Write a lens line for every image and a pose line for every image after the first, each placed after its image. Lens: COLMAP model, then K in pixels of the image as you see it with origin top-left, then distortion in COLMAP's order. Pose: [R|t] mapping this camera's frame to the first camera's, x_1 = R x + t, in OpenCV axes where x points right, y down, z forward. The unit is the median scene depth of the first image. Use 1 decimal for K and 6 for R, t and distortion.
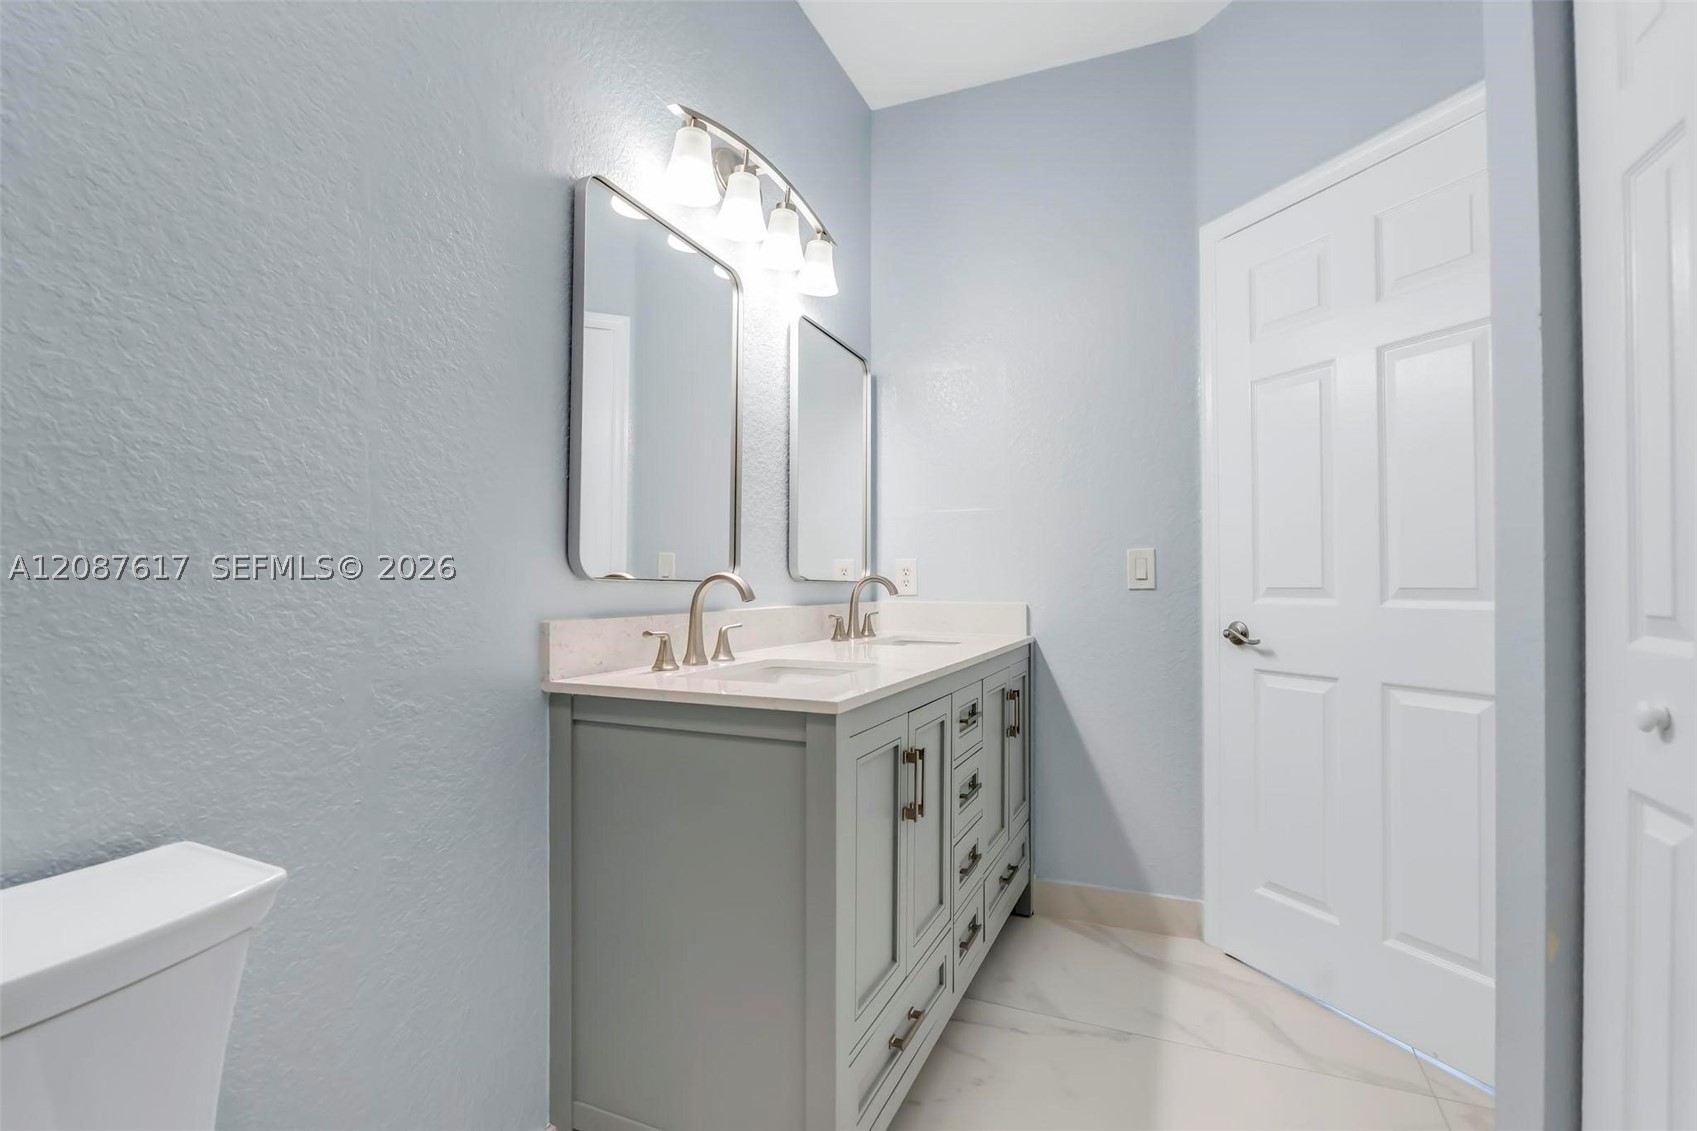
lens RADIAL K [[809.4, 0, 848.5], [0, 809.4, 565.5], [0, 0, 1]] dist [-0.012960, 0.000158]
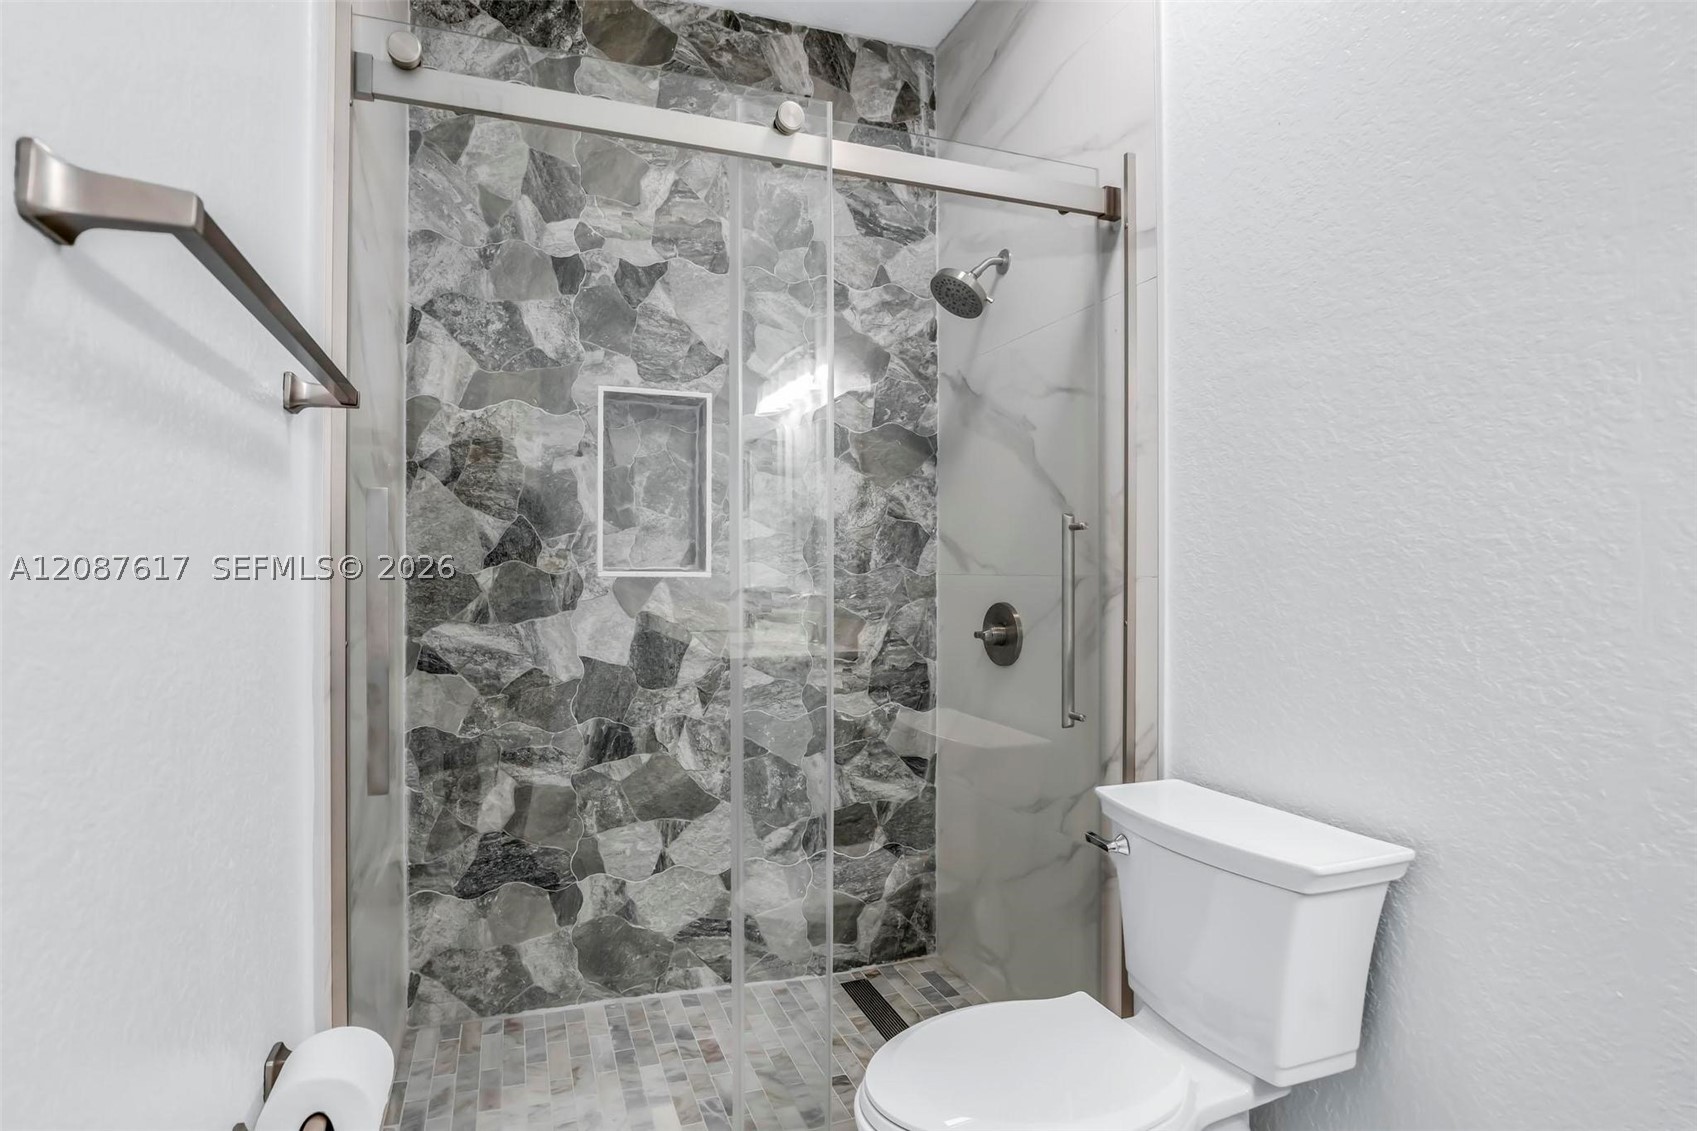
lens RADIAL K [[809.4, 0, 848.5], [0, 809.4, 565.5], [0, 0, 1]] dist [-0.012960, 0.000158]
pose [[-0.700300, -0.001514, -0.713847, 0.624251], [0.014638, 0.999757, -0.016481, -0.090450], [0.713698, -0.021991, -0.700108, 1.080775]]
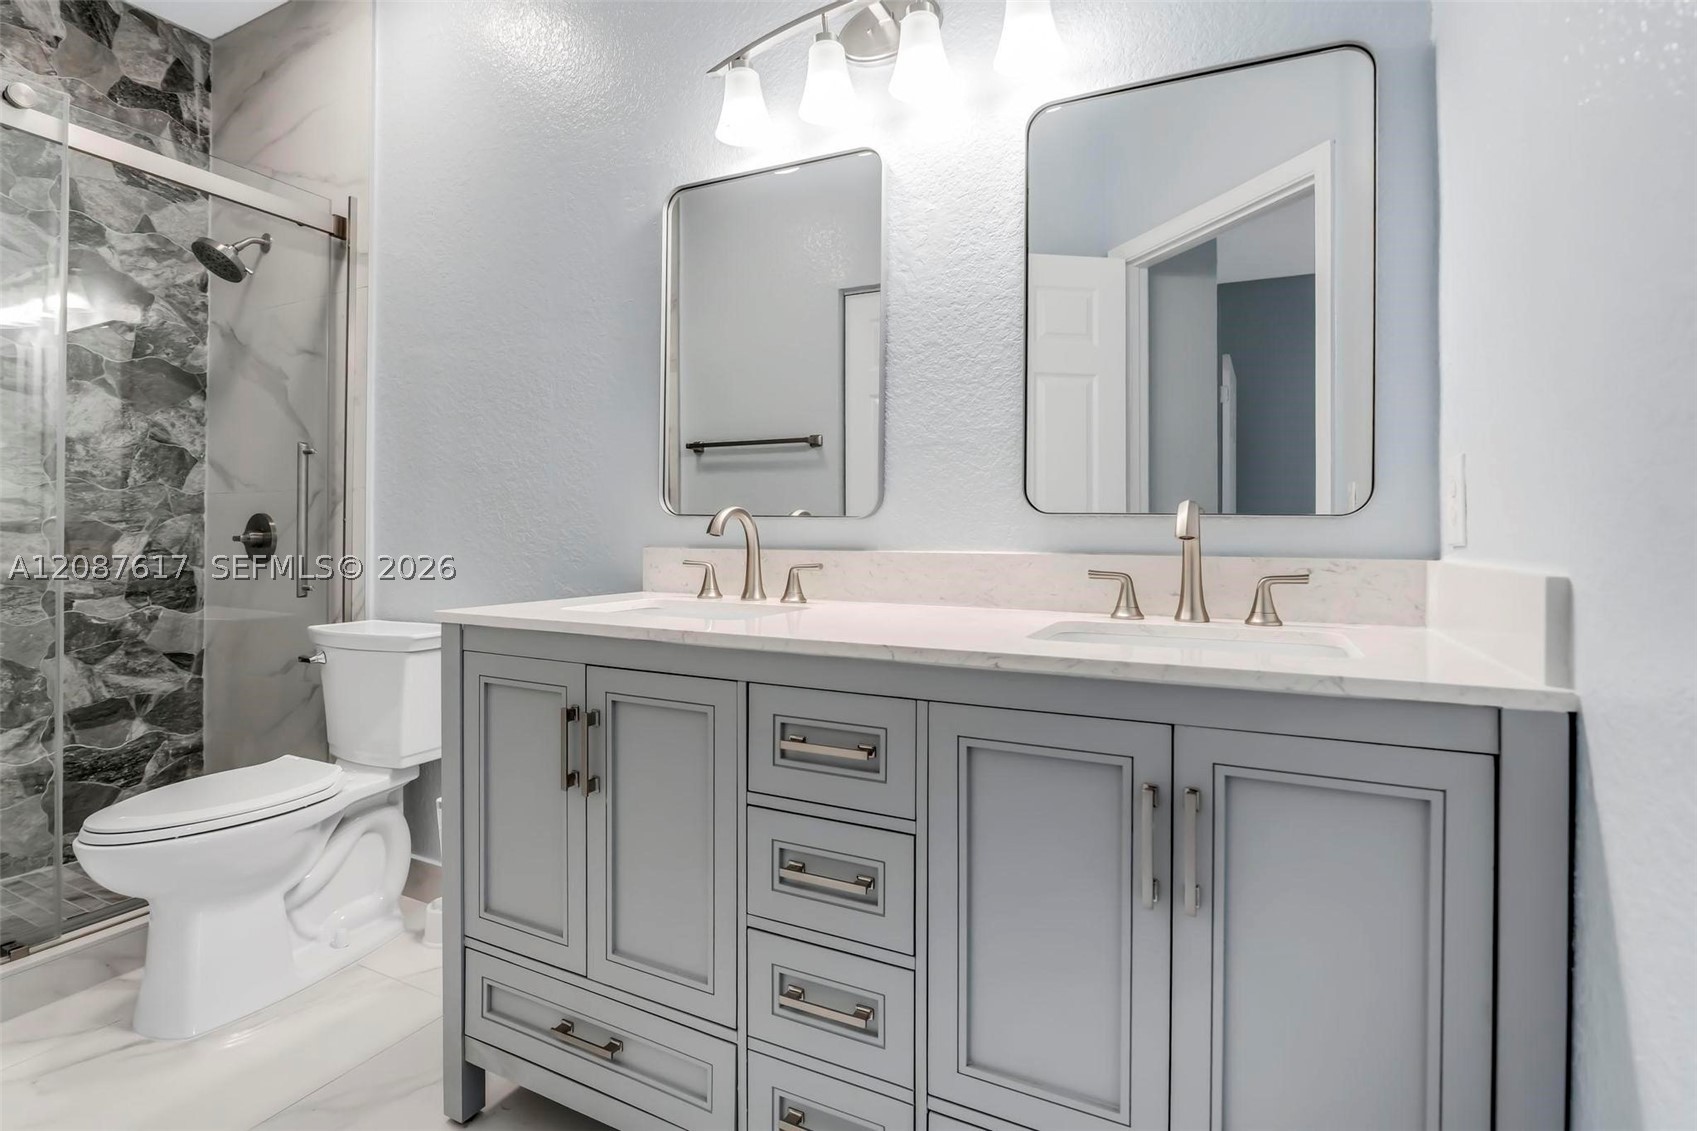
lens RADIAL K [[782.0, 0, 842.7], [0, 782.0, 540.6], [0, 0, 1]] dist [-0.016115, 0.000382]
pose [[-0.054826, 0.001061, -0.998495, 1.265688], [0.010308, 0.999947, 0.000497, 0.083033], [0.998443, -0.010265, -0.054834, 1.923323]]
